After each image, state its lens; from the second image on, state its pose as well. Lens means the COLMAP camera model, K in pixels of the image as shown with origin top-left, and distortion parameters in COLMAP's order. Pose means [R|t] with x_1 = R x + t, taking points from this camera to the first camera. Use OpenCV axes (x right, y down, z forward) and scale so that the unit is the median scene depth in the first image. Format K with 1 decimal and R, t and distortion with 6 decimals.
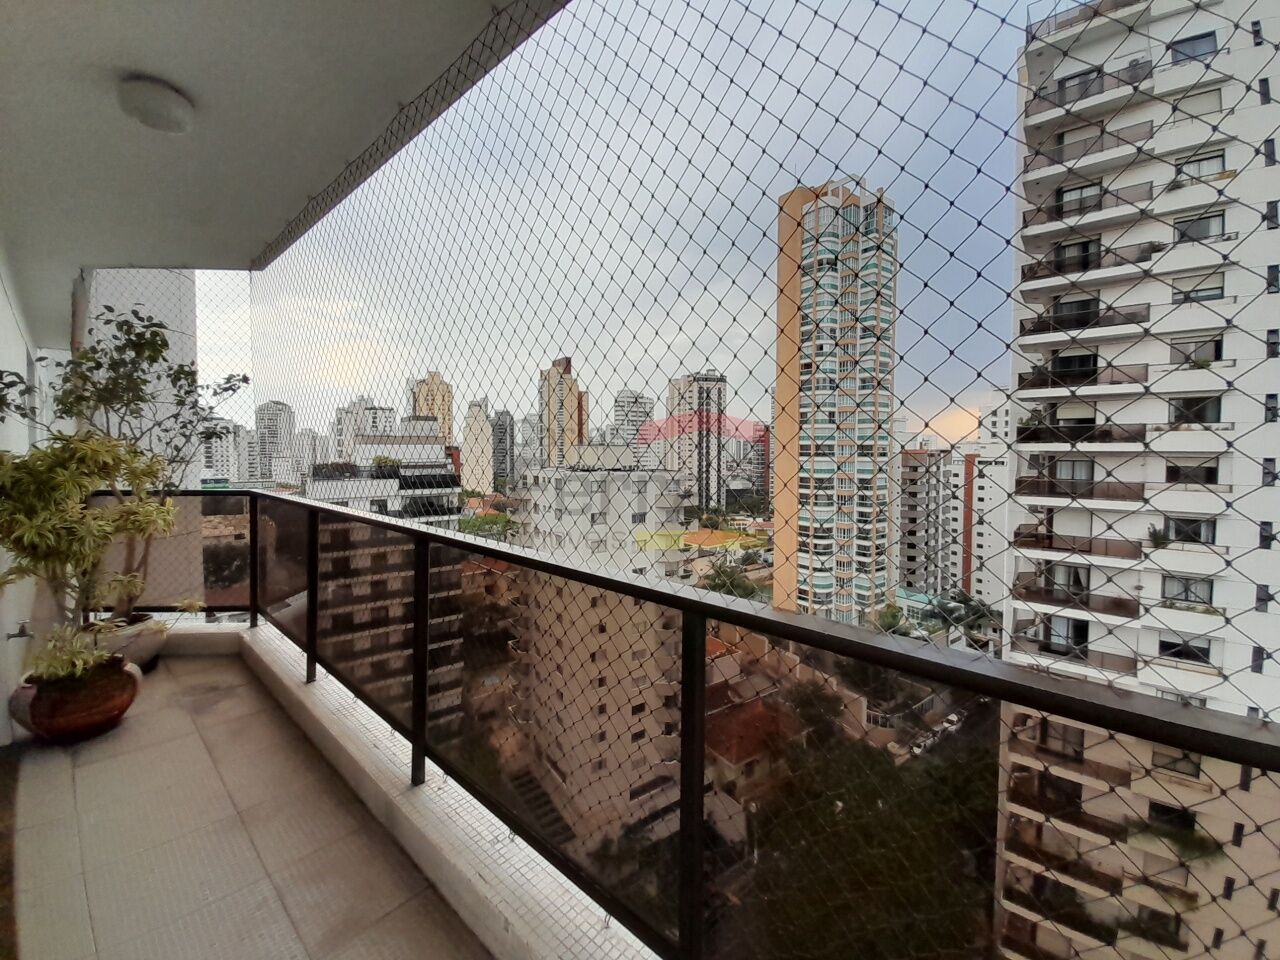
lens RADIAL K [[504.2, 0, 645.5], [0, 504.2, 463.2], [0, 0, 1]] dist [-0.000343, -0.006038]
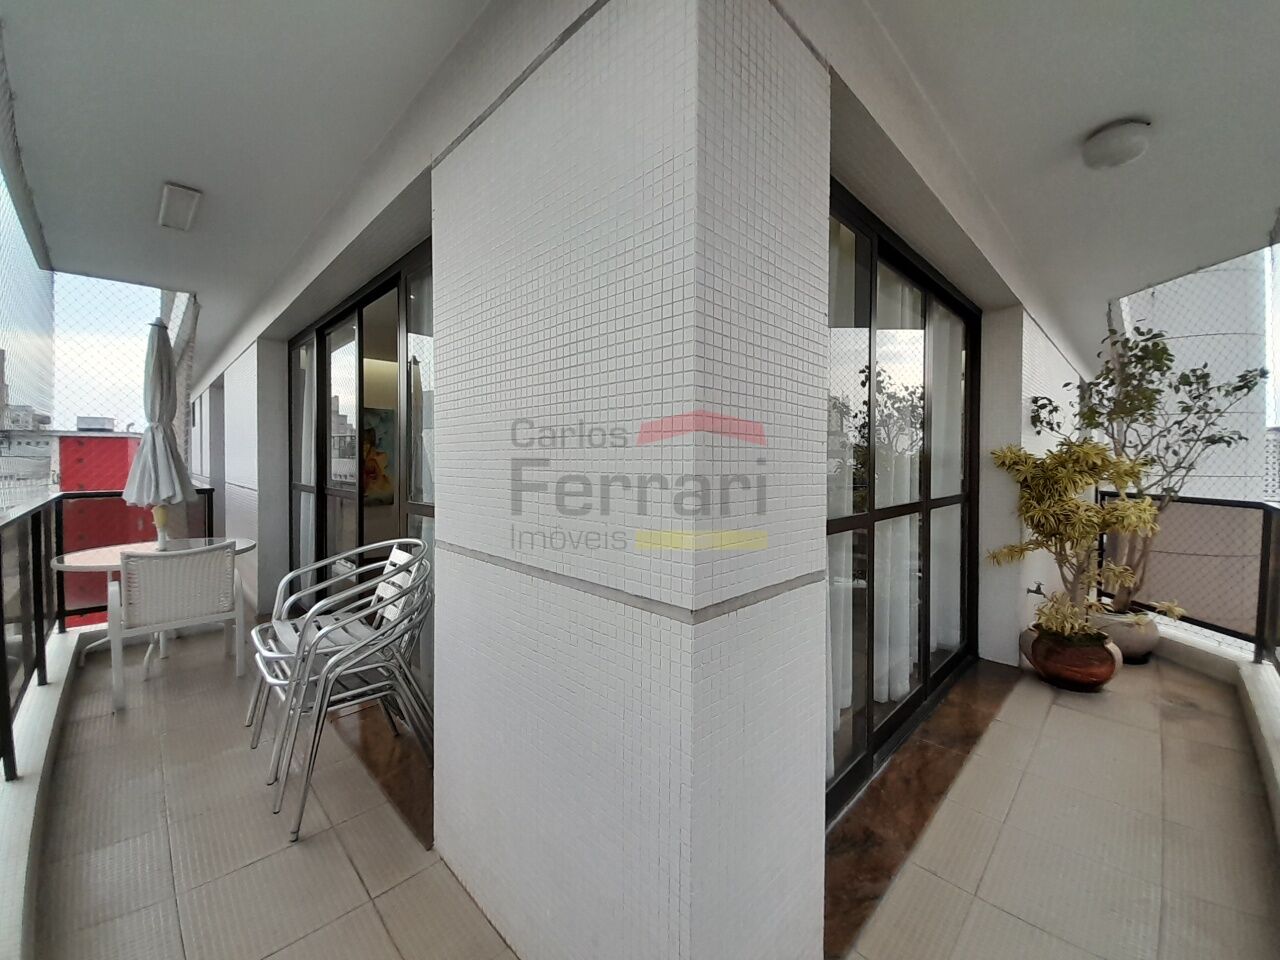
lens RADIAL K [[504.2, 0, 659.6], [0, 504.2, 467.0], [0, 0, 1]] dist [-0.000343, -0.006038]
pose [[-0.060616, 0.013171, -0.998074, 0.108915], [-0.036375, 0.999220, 0.015395, 0.016480], [0.997498, 0.037238, -0.060090, 0.027219]]
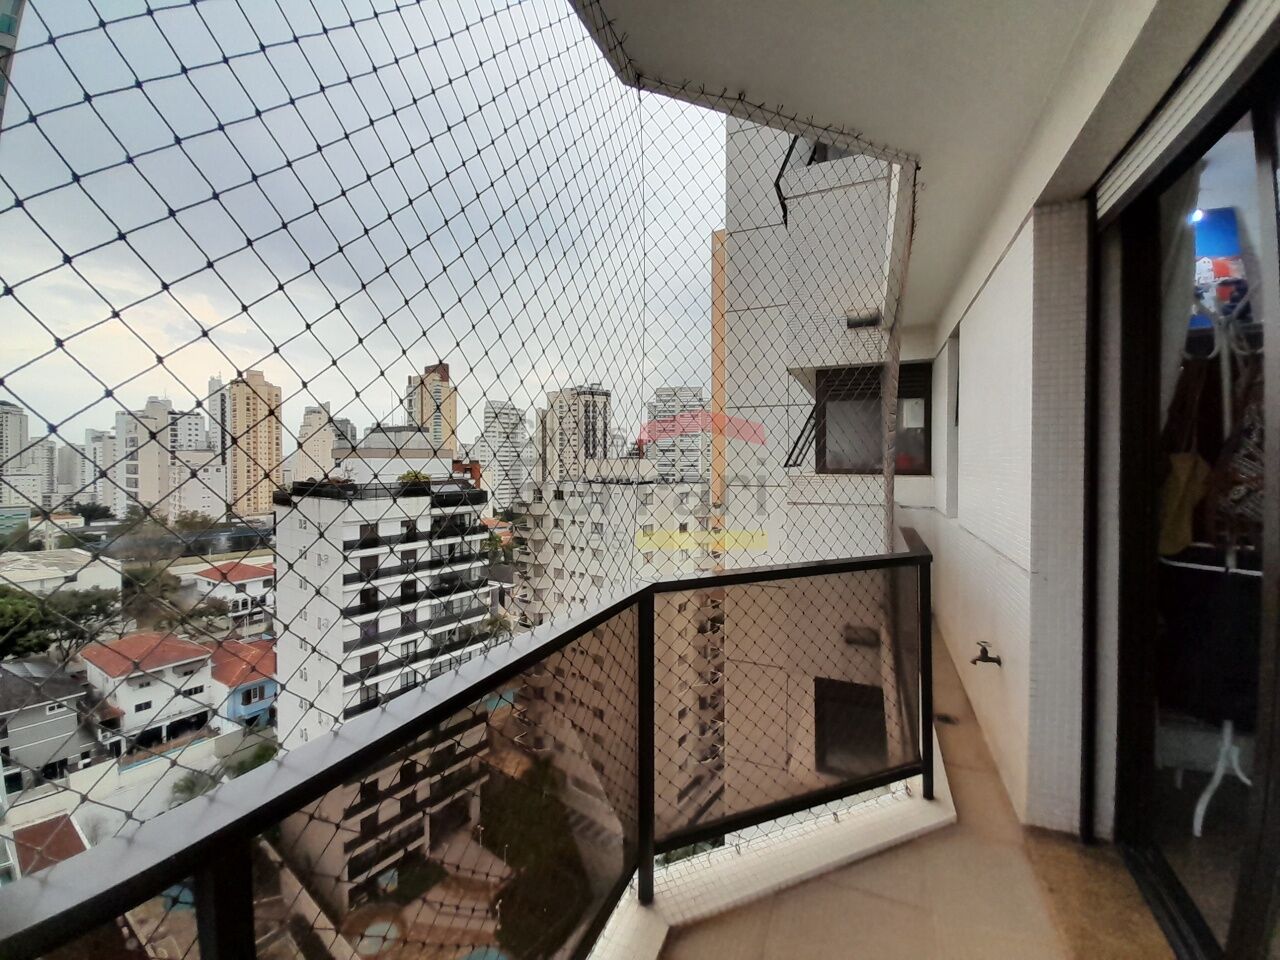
lens RADIAL K [[504.2, 0, 645.5], [0, 504.2, 455.3], [0, 0, 1]] dist [-0.000343, -0.006038]
pose [[0.949754, 0.003059, 0.312981, -0.792705], [0.009438, 0.999218, -0.038406, -0.007659], [-0.312854, 0.039430, 0.948982, 0.036998]]
